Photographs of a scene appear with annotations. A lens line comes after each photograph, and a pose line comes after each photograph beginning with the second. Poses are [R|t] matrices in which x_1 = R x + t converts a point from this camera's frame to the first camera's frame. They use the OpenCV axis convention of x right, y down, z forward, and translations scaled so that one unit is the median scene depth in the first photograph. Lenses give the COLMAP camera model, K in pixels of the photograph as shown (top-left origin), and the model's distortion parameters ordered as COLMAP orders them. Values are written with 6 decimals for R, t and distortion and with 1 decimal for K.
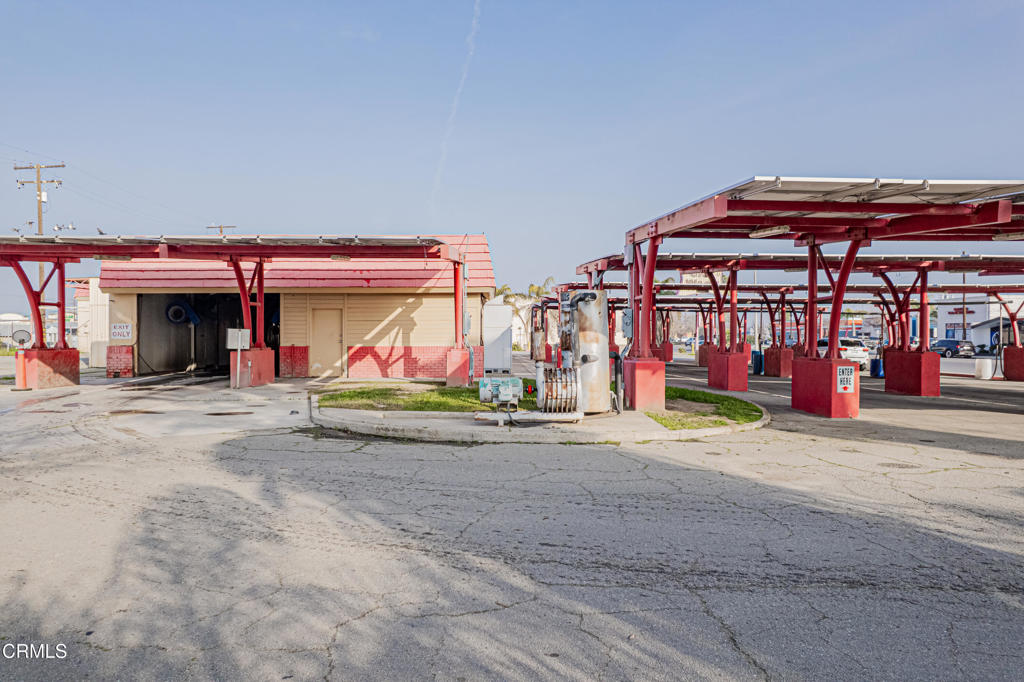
lens RADIAL K [[652.5, 0, 511.8], [0, 652.5, 343.2], [0, 0, 1]] dist [-0.031145, -0.000783]
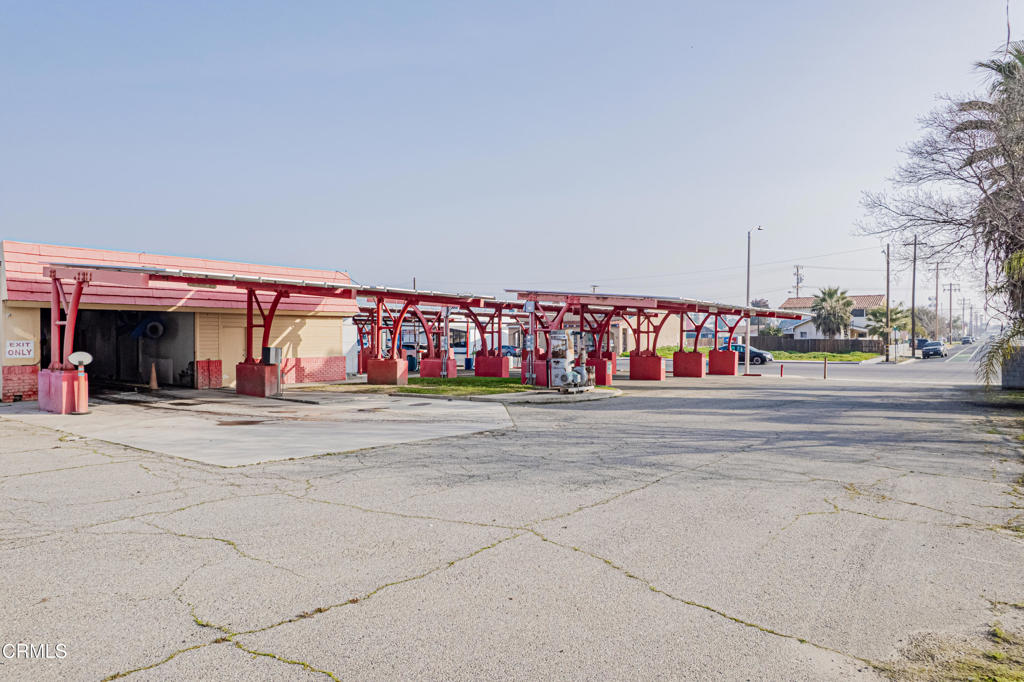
lens RADIAL K [[653.0, 0, 510.8], [0, 653.0, 341.5], [0, 0, 1]] dist [-0.069799, 0.062764]
pose [[0.623002, -0.006261, 0.782195, -0.872485], [0.008727, 0.999961, 0.001054, -0.024372], [-0.782172, 0.006169, 0.623033, -0.086550]]
